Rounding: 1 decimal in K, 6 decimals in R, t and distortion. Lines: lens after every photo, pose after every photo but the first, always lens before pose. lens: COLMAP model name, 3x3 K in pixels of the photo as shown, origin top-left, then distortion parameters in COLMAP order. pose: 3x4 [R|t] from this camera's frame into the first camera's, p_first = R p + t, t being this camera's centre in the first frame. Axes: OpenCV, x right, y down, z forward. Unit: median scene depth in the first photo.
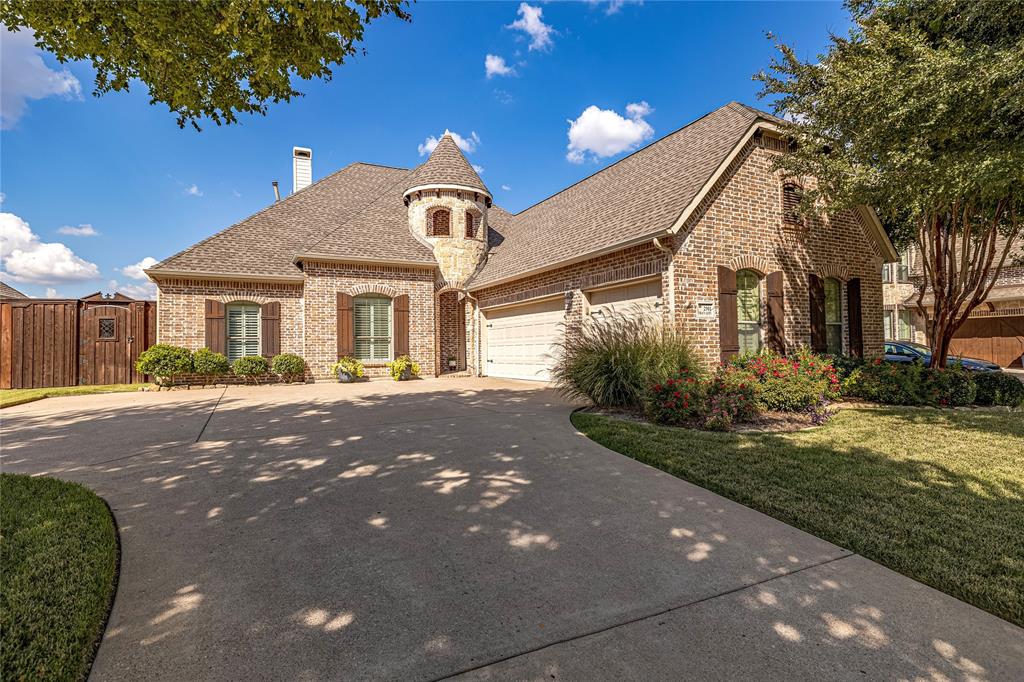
lens RADIAL K [[512.0, 0, 509.9], [0, 512.0, 327.9], [0, 0, 1]] dist [-0.000892, -0.000011]
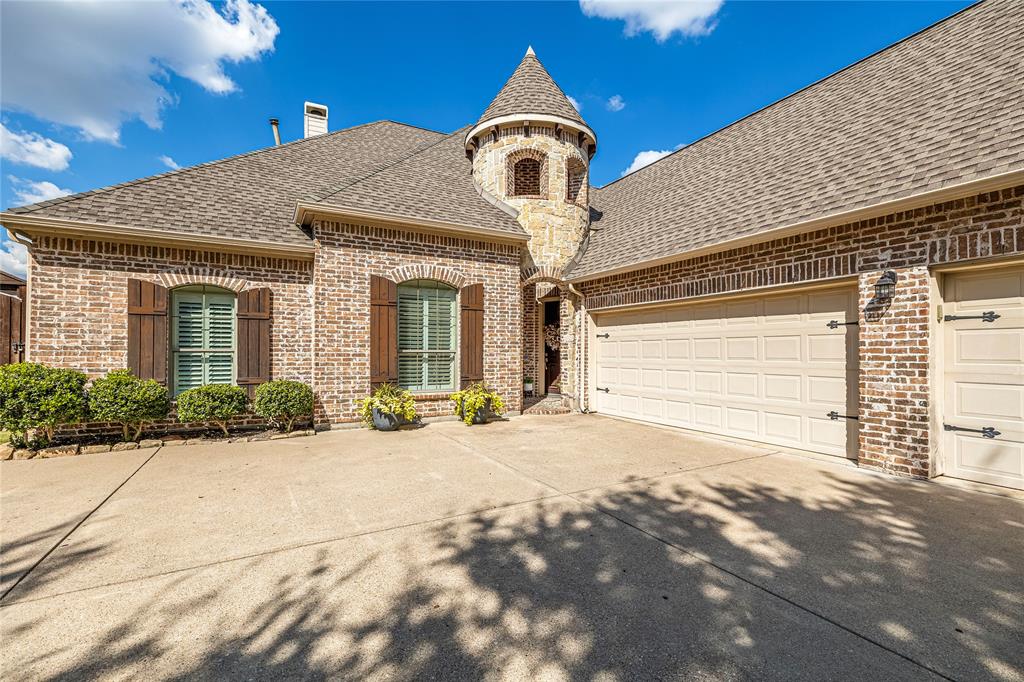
lens RADIAL K [[437.8, 0, 512.0], [0, 437.8, 341.0], [0, 0, 1]] dist [0.001236, 0.000120]
pose [[0.999238, 0.018688, 0.034273, -0.184084], [-0.019403, 0.999599, 0.020641, -0.007110], [-0.033873, -0.021290, 0.999199, 0.470771]]
